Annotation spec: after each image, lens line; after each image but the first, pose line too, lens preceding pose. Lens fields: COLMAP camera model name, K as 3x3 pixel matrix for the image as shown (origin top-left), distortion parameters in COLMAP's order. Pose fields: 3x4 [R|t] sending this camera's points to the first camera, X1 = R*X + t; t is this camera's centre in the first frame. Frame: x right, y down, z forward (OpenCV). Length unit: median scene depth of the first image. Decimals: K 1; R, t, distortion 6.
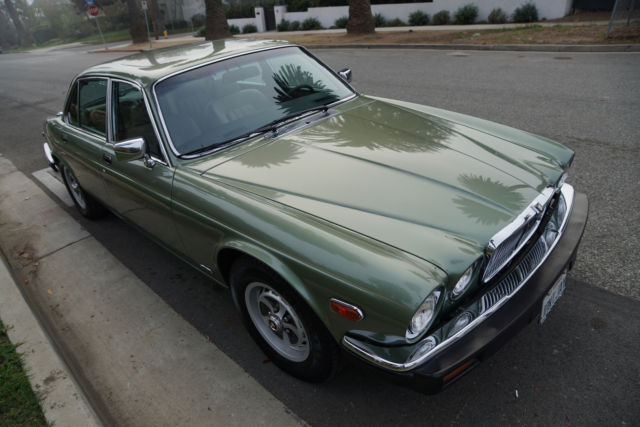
lens RADIAL K [[438.6, 0, 318.4], [0, 438.6, 217.4], [0, 0, 1]] dist [-0.146683, 0.104676]
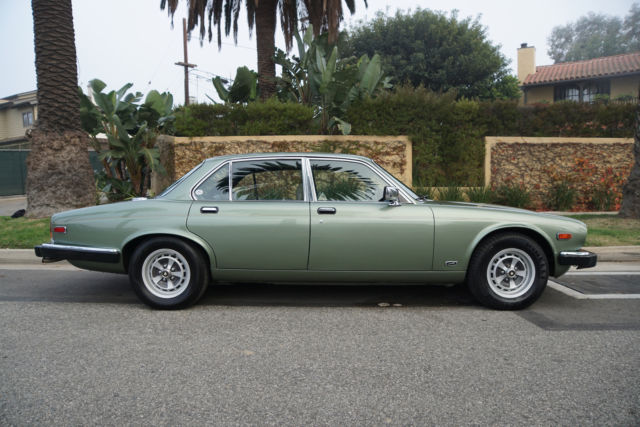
lens RADIAL K [[434.9, 0, 317.9], [0, 434.9, 218.4], [0, 0, 1]] dist [-0.141716, 0.098052]
pose [[0.716707, 0.091658, 0.691325, -1.731667], [0.249583, 0.891951, -0.377004, 0.449553], [-0.651183, 0.442744, 0.616391, 0.277796]]
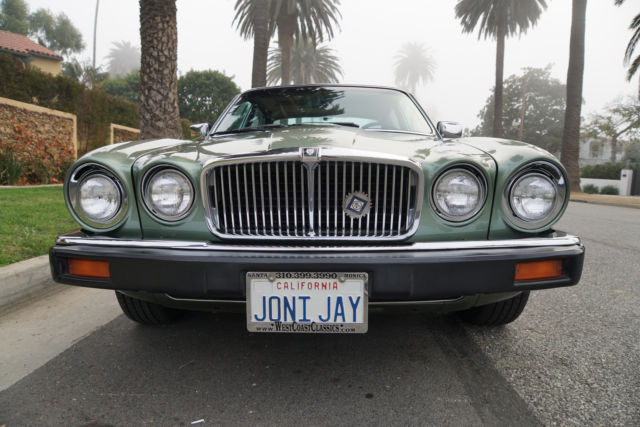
lens RADIAL K [[434.9, 0, 317.9], [0, 434.9, 218.4], [0, 0, 1]] dist [-0.141716, 0.098052]
pose [[-0.670088, 0.061883, 0.739698, -1.315676], [0.435020, 0.840188, 0.323792, -0.583158], [-0.601448, 0.538753, -0.589920, 2.356840]]
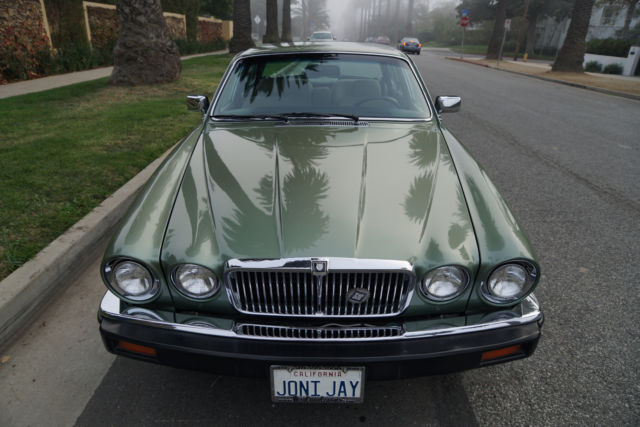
lens RADIAL K [[434.9, 0, 317.9], [0, 434.9, 218.4], [0, 0, 1]] dist [-0.141716, 0.098052]
pose [[-0.685088, -0.161648, 0.710299, -1.345975], [0.426861, 0.701042, 0.571252, -0.890118], [-0.590291, 0.694557, -0.411274, 2.208633]]
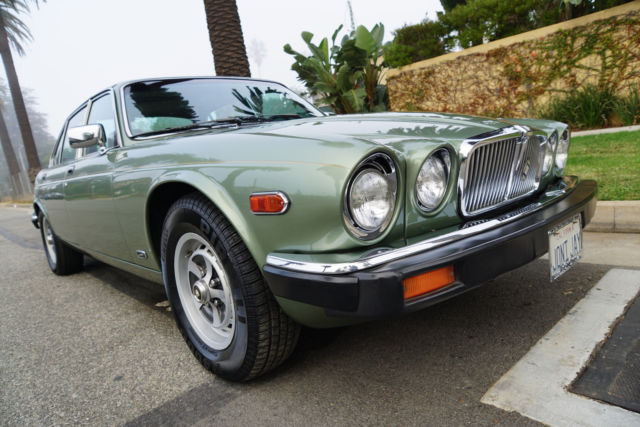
lens RADIAL K [[434.9, 0, 317.9], [0, 434.9, 218.4], [0, 0, 1]] dist [-0.141716, 0.098052]
pose [[0.998812, 0.006663, -0.048272, 0.125777], [-0.022518, 0.941607, -0.335960, 0.326423], [0.043215, 0.336648, 0.940638, 0.218176]]
